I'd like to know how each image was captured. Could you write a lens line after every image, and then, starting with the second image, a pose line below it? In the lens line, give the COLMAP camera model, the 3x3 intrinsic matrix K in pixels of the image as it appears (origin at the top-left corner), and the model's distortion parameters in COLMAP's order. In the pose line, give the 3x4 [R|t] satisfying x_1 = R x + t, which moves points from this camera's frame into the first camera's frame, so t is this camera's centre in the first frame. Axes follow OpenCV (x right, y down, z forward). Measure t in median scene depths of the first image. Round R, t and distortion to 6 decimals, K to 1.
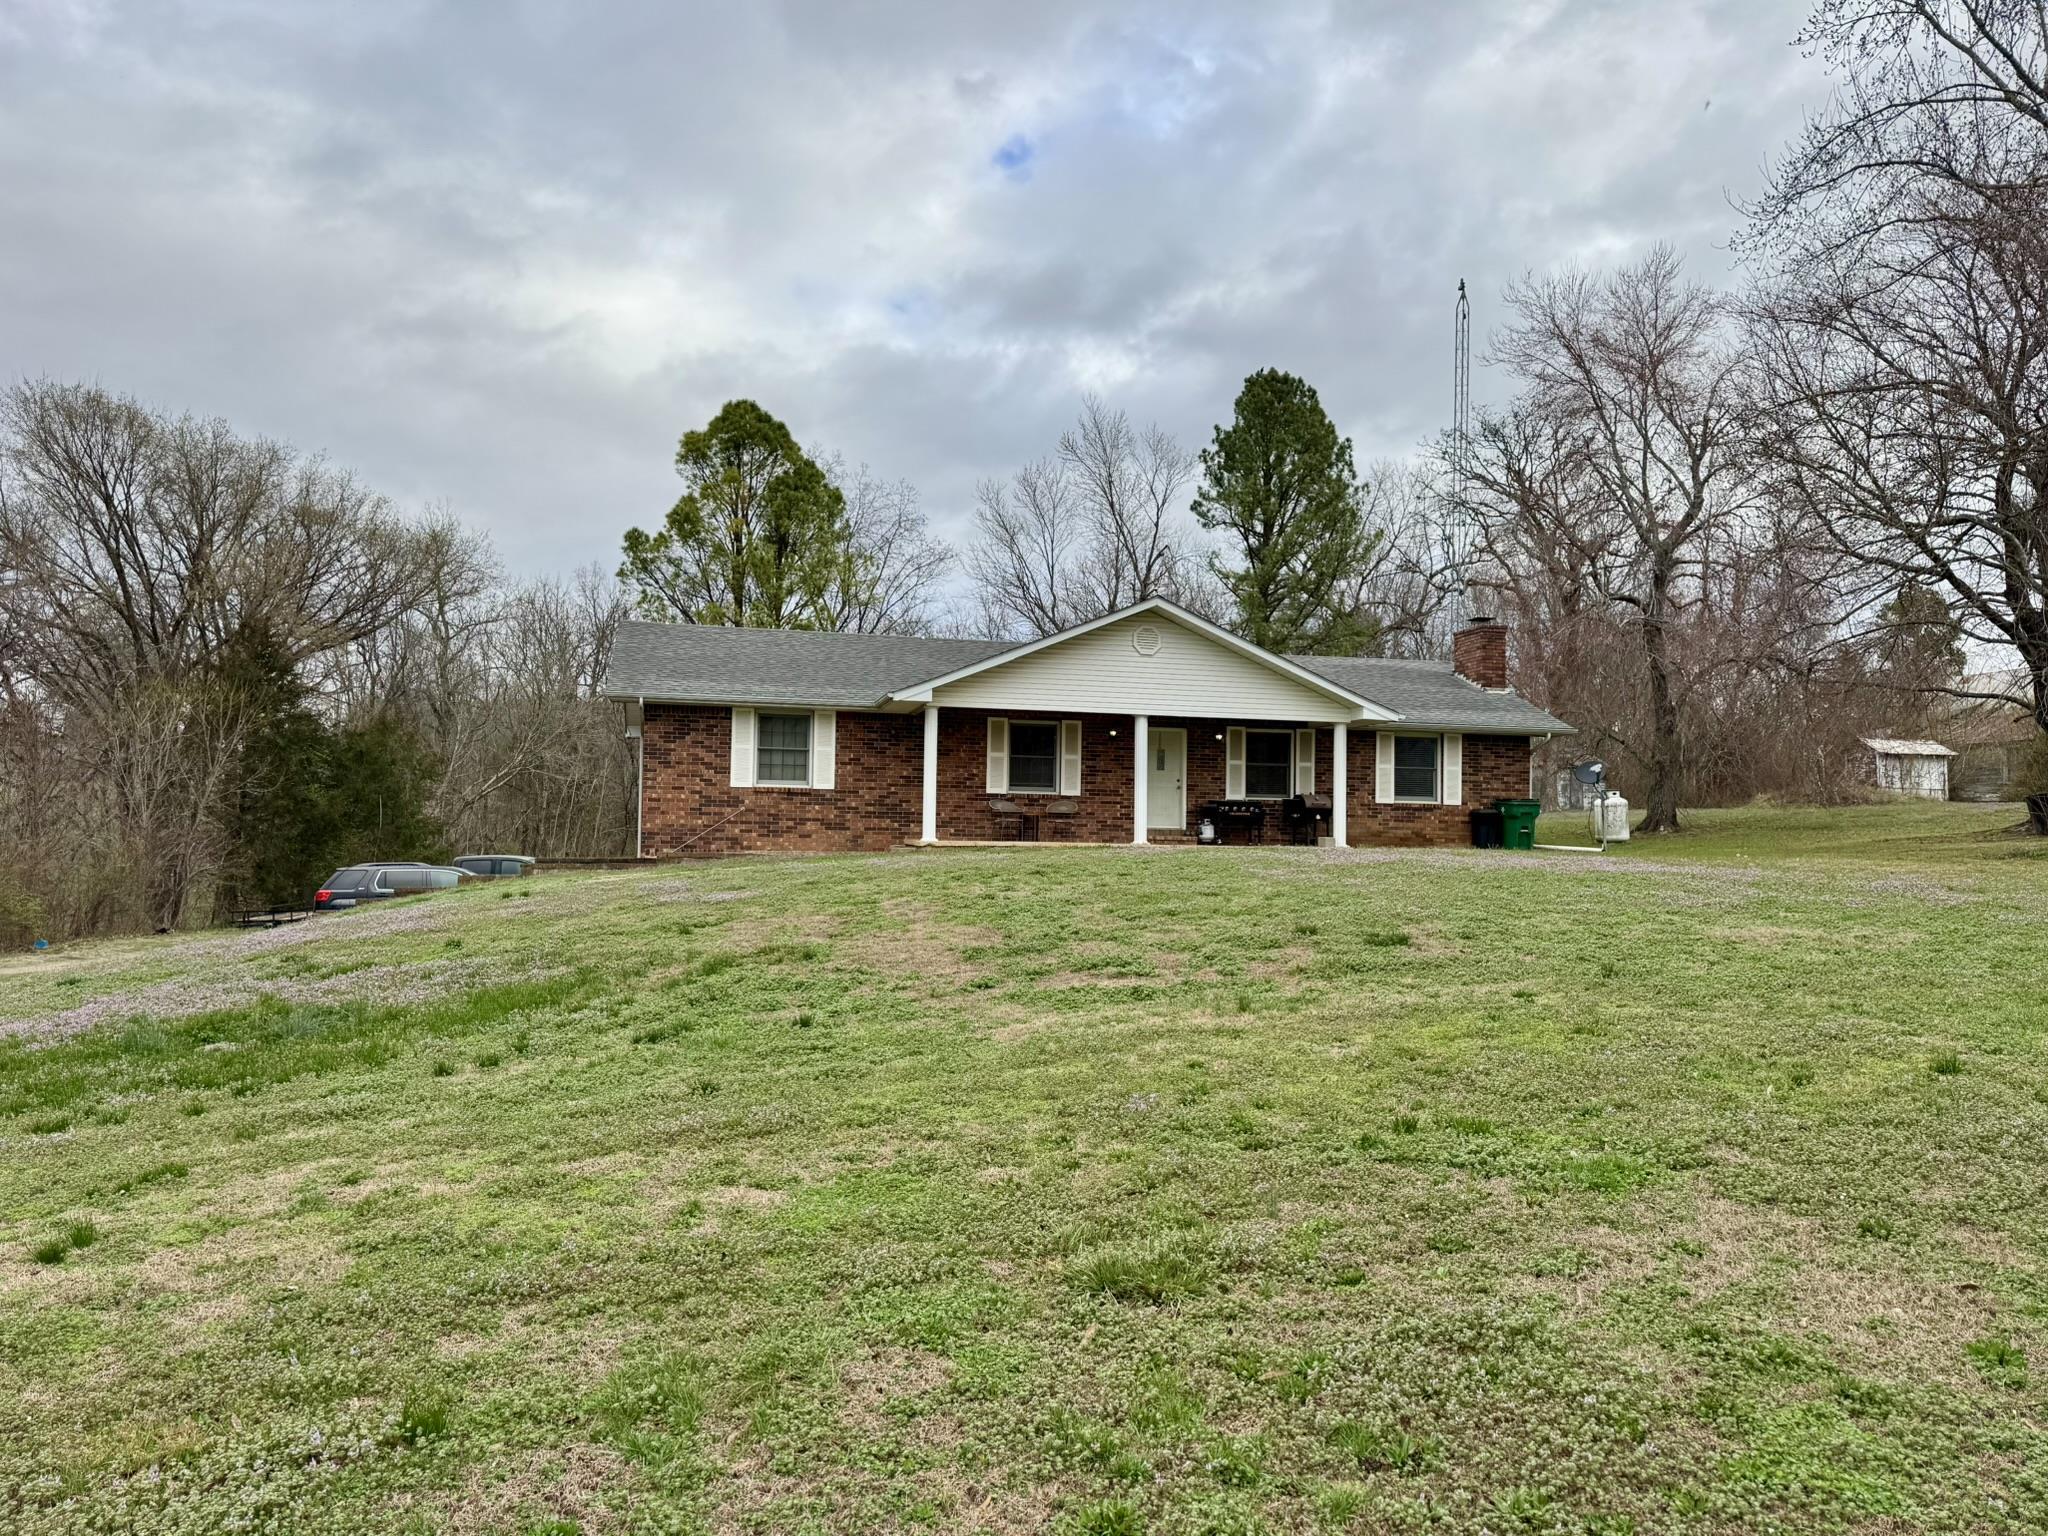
lens RADIAL K [[1438.6, 0, 1030.3], [0, 1438.6, 775.2], [0, 0, 1]] dist [0.064496, -0.005428]
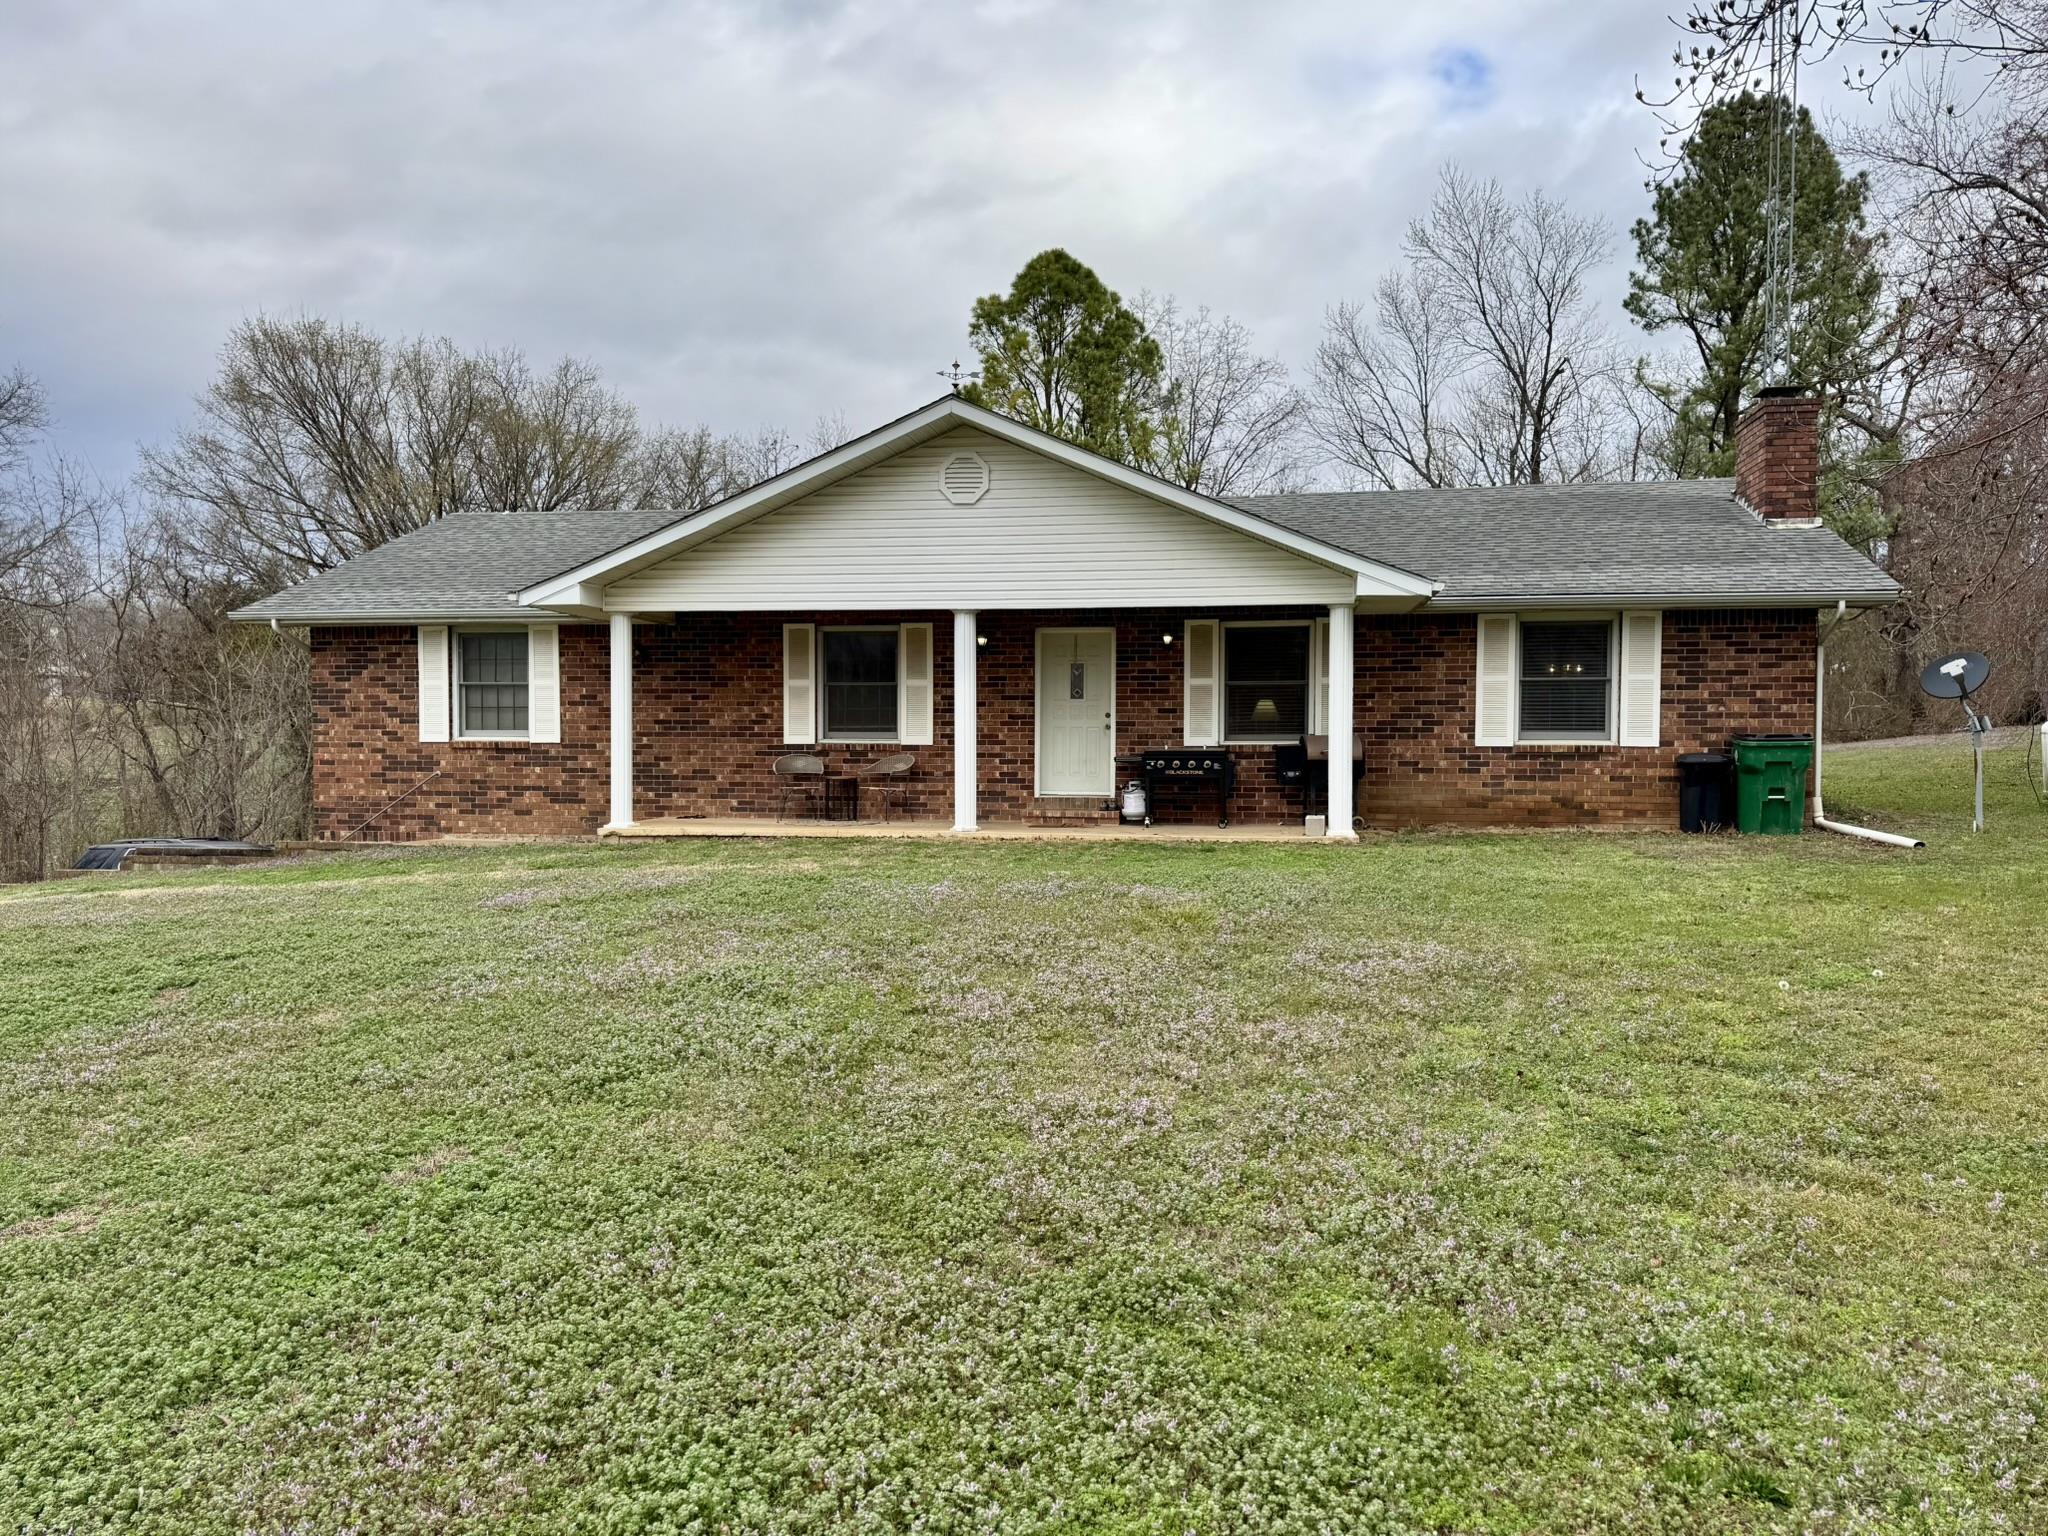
lens RADIAL K [[1438.6, 0, 1017.5], [0, 1438.6, 764.5], [0, 0, 1]] dist [0.064496, -0.005428]
pose [[0.920212, -0.005688, -0.391379, 0.303685], [0.032104, 0.997622, 0.060984, -0.013350], [0.390102, -0.068683, 0.918206, 0.438827]]
